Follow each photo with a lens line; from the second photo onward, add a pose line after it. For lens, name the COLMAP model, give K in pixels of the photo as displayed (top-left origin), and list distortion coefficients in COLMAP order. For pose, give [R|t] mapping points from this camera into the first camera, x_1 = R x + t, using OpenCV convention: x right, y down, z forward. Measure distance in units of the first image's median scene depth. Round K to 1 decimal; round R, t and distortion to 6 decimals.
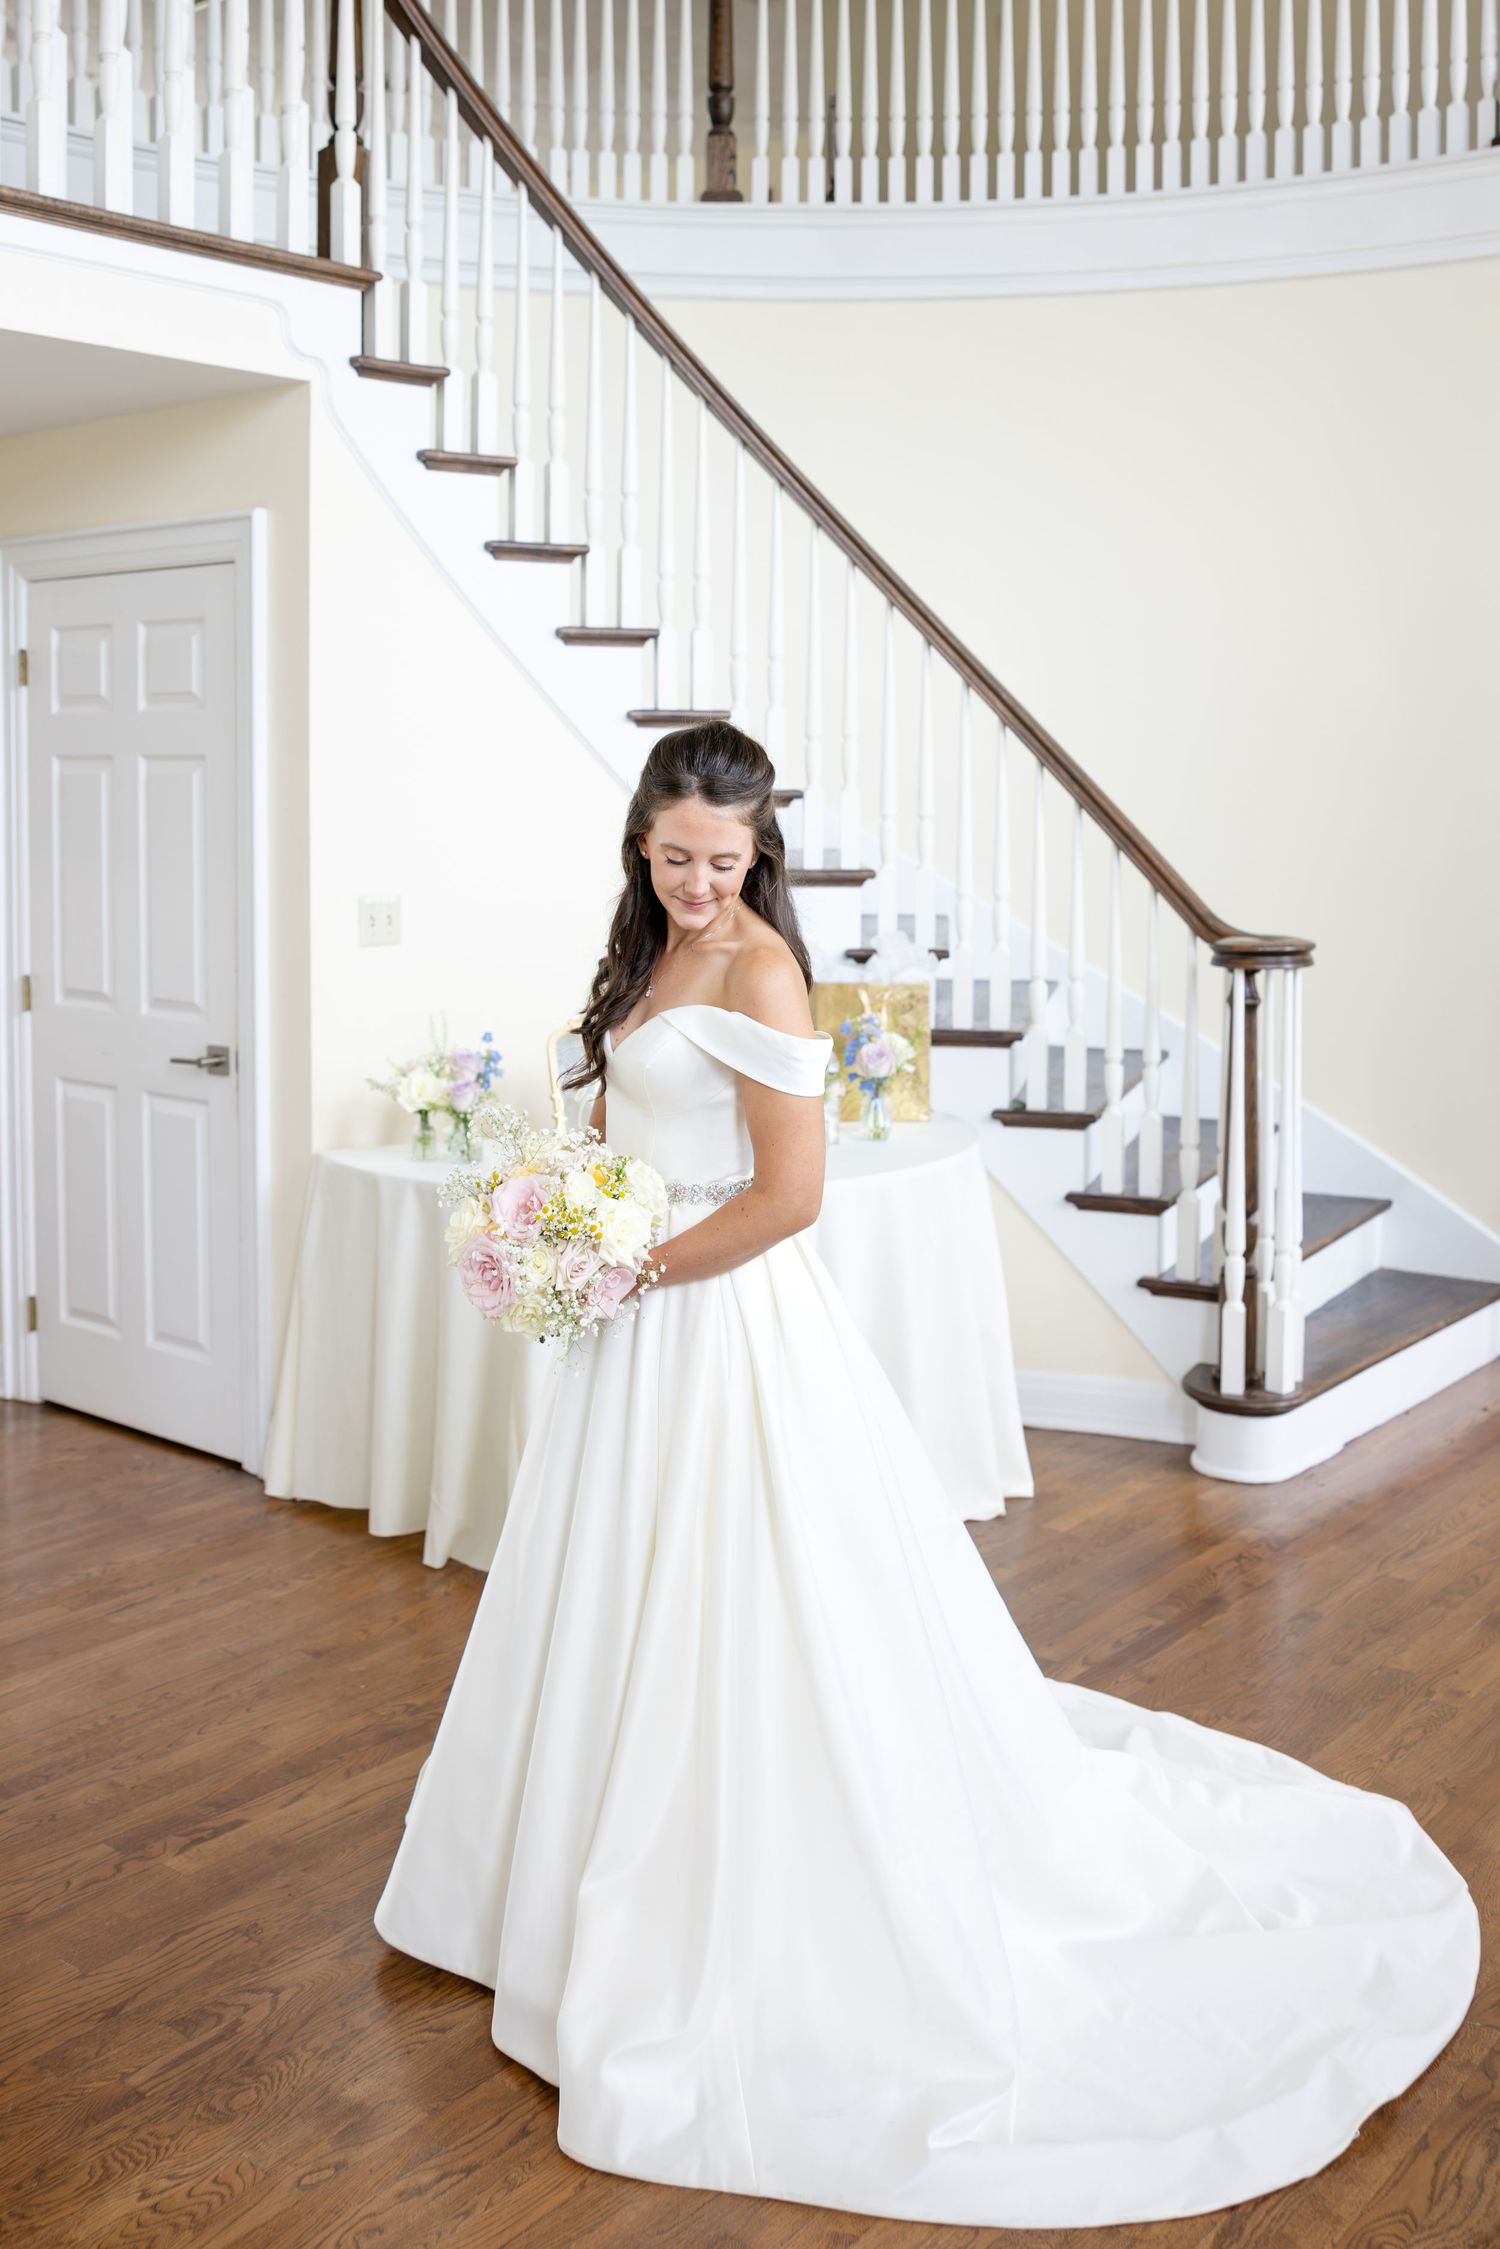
lens RADIAL K [[3405.1, 0, 732.5], [0, 3405.1, 1113.7], [0, 0, 1]] dist [-0.056601, 0.000000]
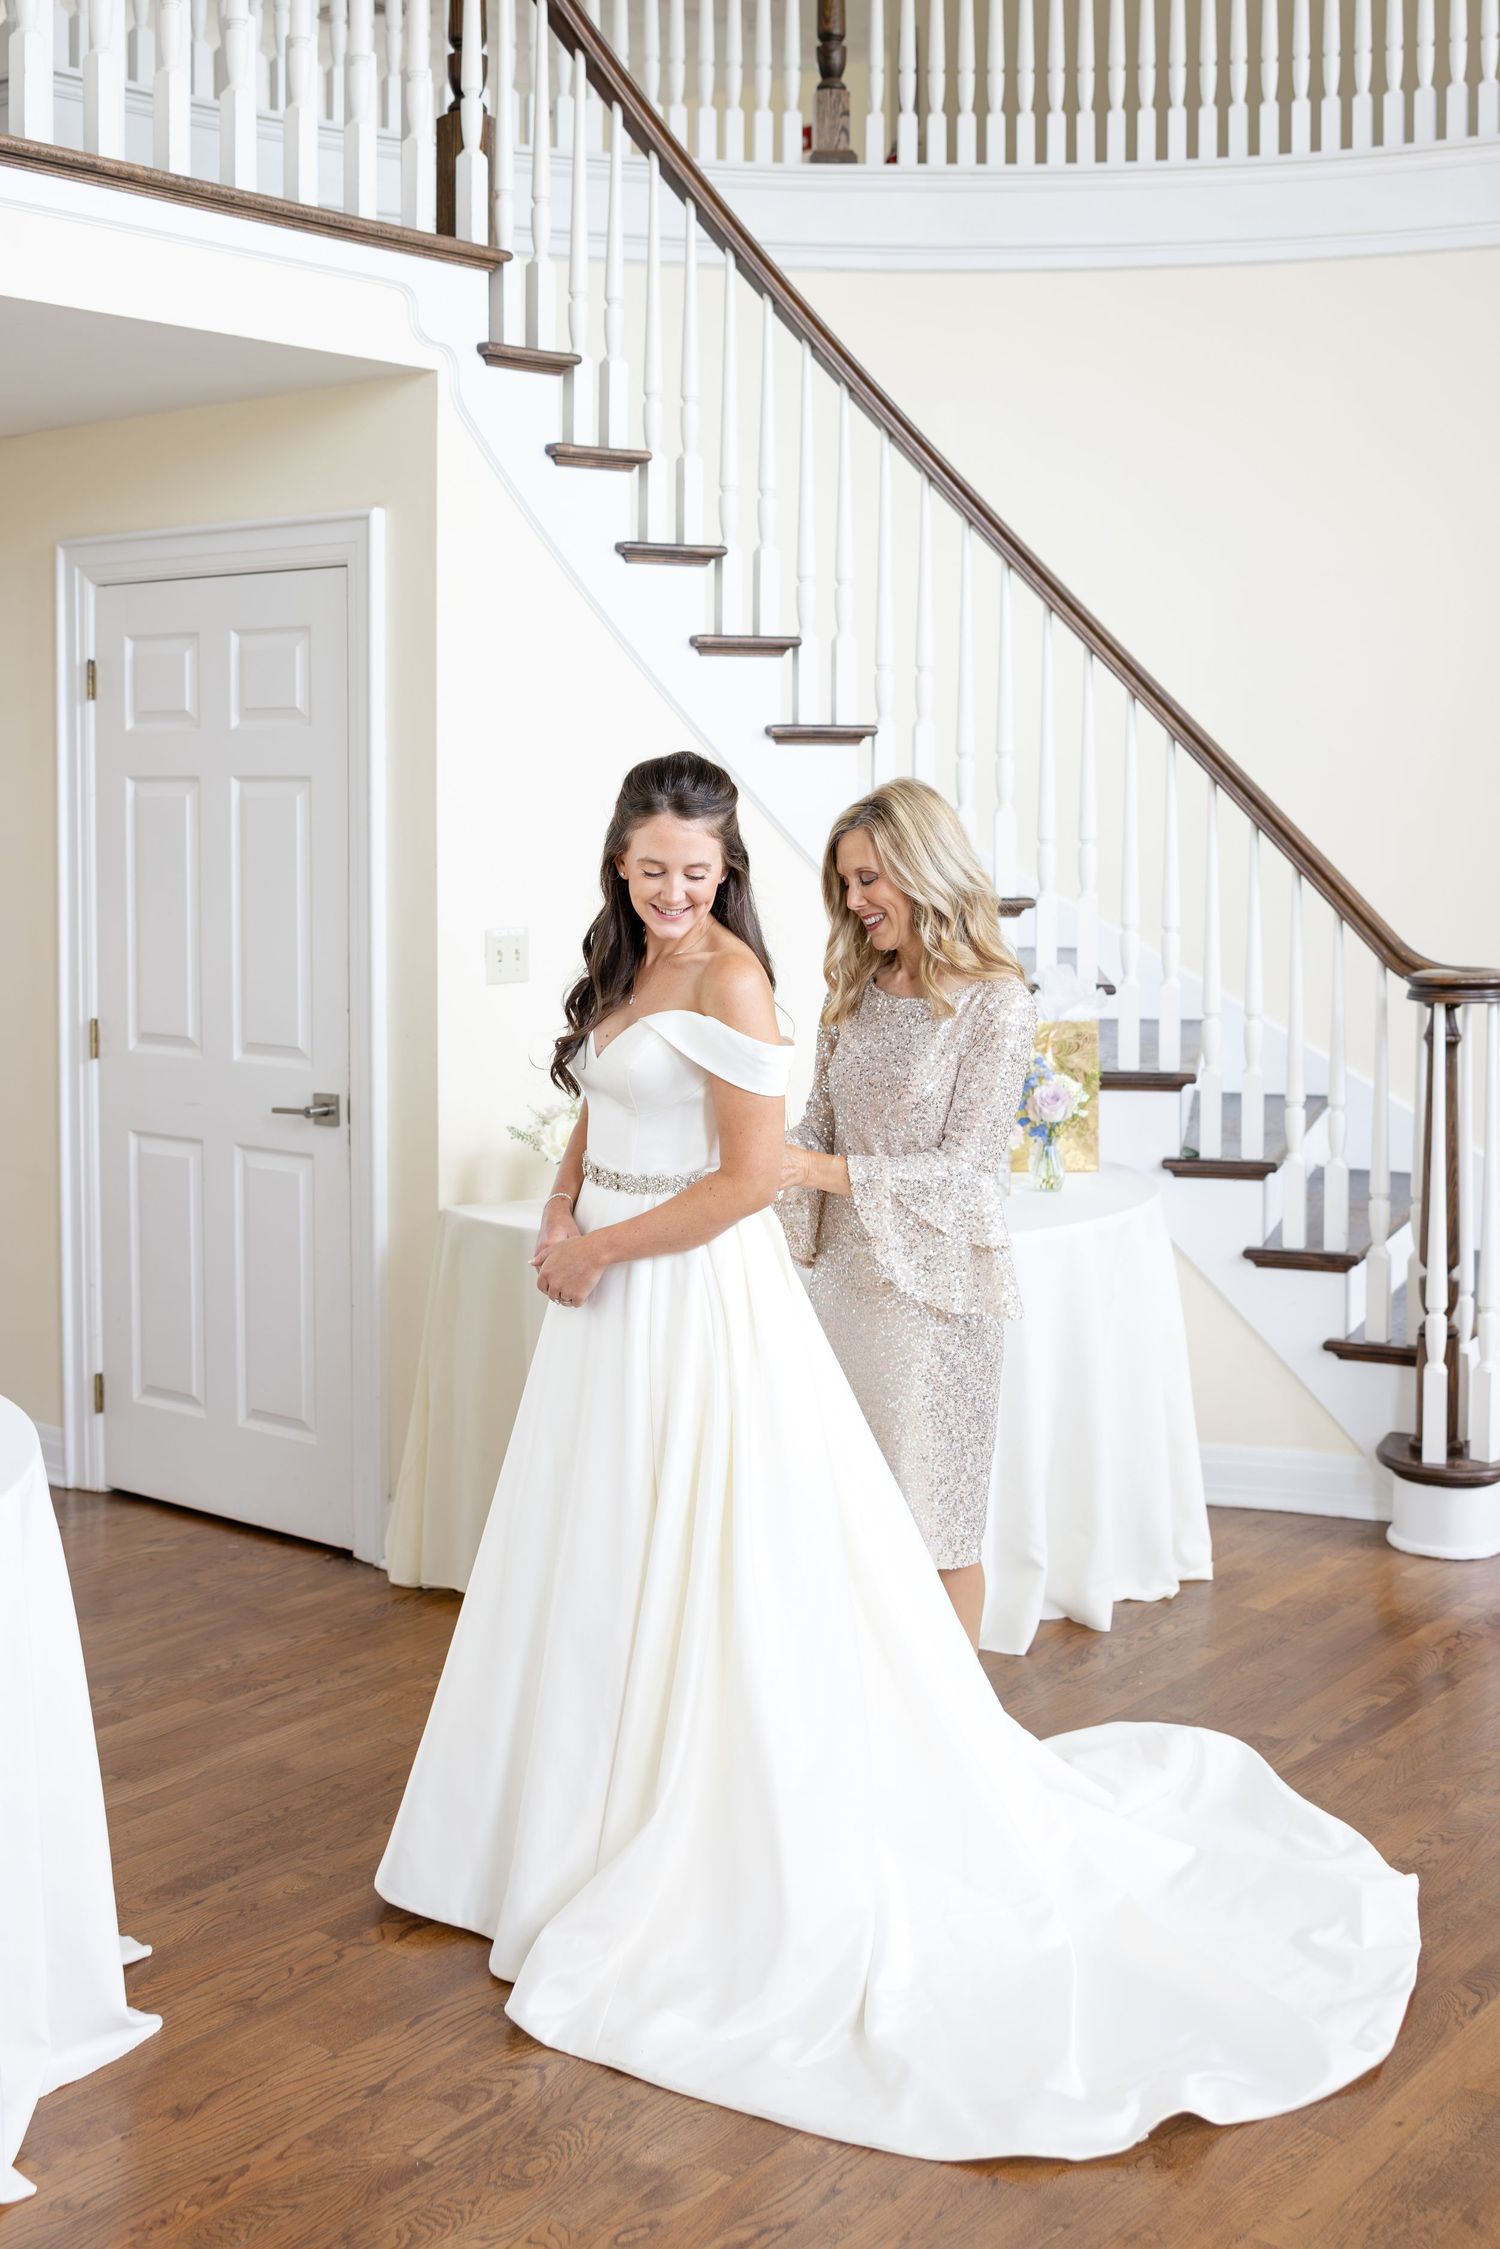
lens RADIAL K [[4150.1, 0, 761.0], [0, 4150.1, 1129.4], [0, 0, 1]] dist [-0.032530, 0.000000]
pose [[0.999339, -0.006786, 0.035728, -0.074022], [0.007380, 0.999836, -0.016527, 0.008860], [-0.035610, 0.016779, 0.999225, -0.117502]]
